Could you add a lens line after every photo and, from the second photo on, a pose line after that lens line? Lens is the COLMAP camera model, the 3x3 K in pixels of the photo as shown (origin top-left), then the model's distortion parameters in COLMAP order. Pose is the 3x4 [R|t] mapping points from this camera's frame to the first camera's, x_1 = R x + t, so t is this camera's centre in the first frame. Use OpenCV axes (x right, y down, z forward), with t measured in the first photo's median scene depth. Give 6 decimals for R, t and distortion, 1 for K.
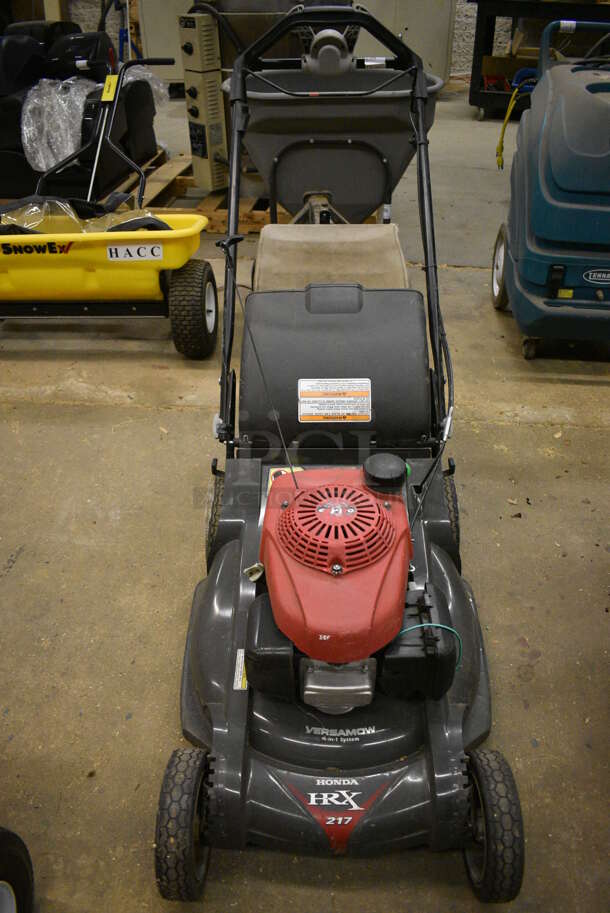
lens RADIAL K [[712.9, 0, 304.9], [0, 712.9, 455.5], [0, 0, 1]] dist [-0.086906, 0.004006]
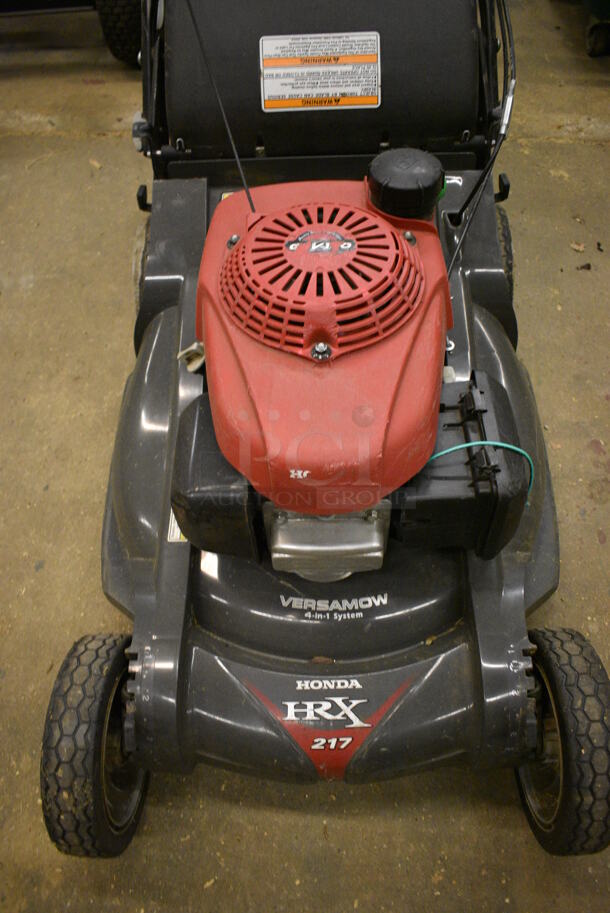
lens RADIAL K [[712.9, 0, 303.2], [0, 712.9, 458.8], [0, 0, 1]] dist [-0.086906, 0.004006]
pose [[0.999581, -0.024000, -0.016158, 0.033974], [0.027865, 0.948889, 0.314377, 0.057737], [0.007787, -0.314696, 0.949161, 0.396473]]
